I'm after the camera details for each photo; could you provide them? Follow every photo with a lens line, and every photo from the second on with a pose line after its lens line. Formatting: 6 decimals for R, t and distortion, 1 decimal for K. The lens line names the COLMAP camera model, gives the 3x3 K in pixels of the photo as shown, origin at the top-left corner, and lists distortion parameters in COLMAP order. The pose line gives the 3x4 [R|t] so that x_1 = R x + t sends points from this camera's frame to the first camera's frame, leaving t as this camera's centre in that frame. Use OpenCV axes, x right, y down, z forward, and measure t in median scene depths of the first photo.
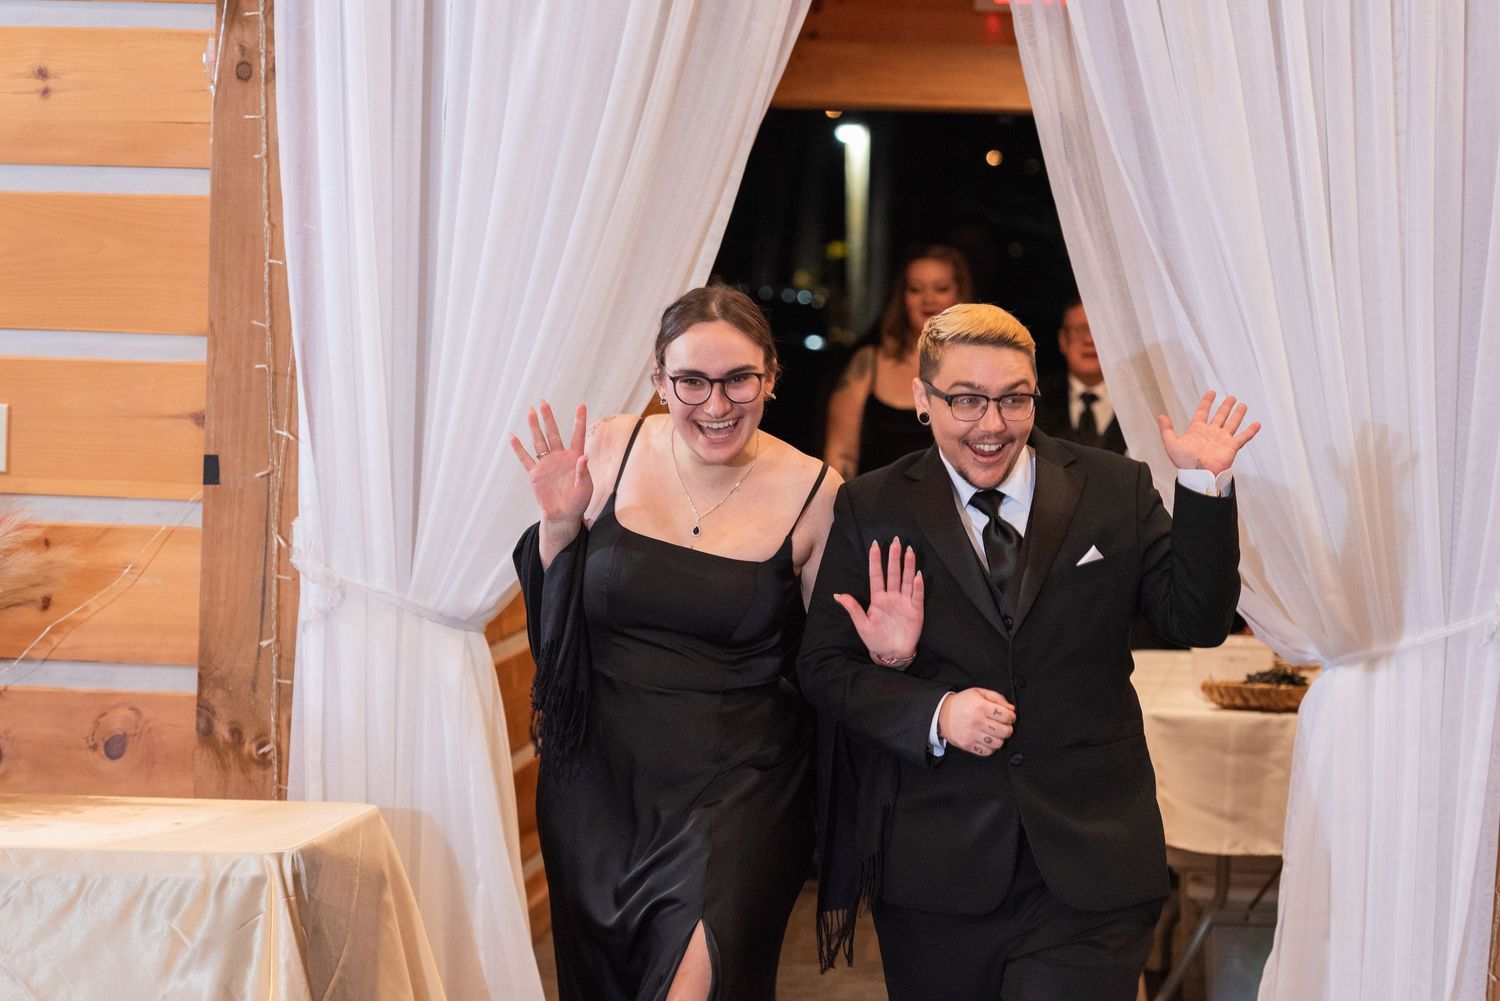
lens RADIAL K [[5810.8, 0, 750.6], [0, 5810.8, 499.5], [0, 0, 1]] dist [0.003840, 0.000000]
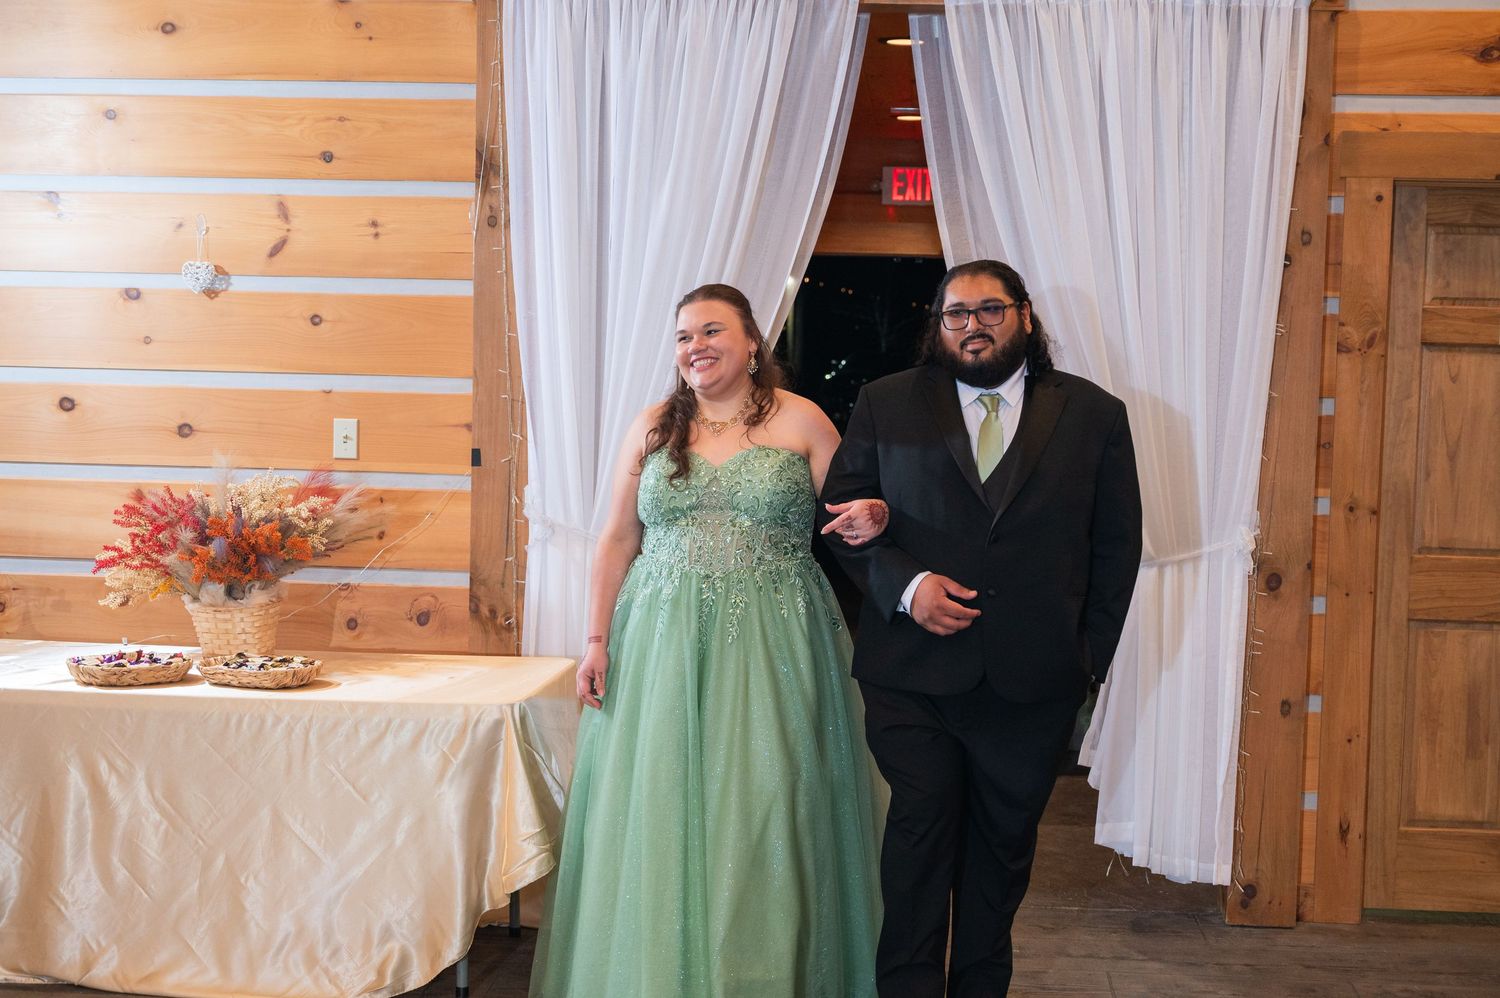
lens RADIAL K [[2212.2, 0, 750.2], [0, 2212.2, 506.9], [0, 0, 1]] dist [0.133026, 0.000000]
pose [[0.999950, -0.008079, 0.005956, -0.016580], [0.007852, 0.999279, 0.037148, -0.014095], [-0.006252, -0.037100, 0.999292, 0.350693]]
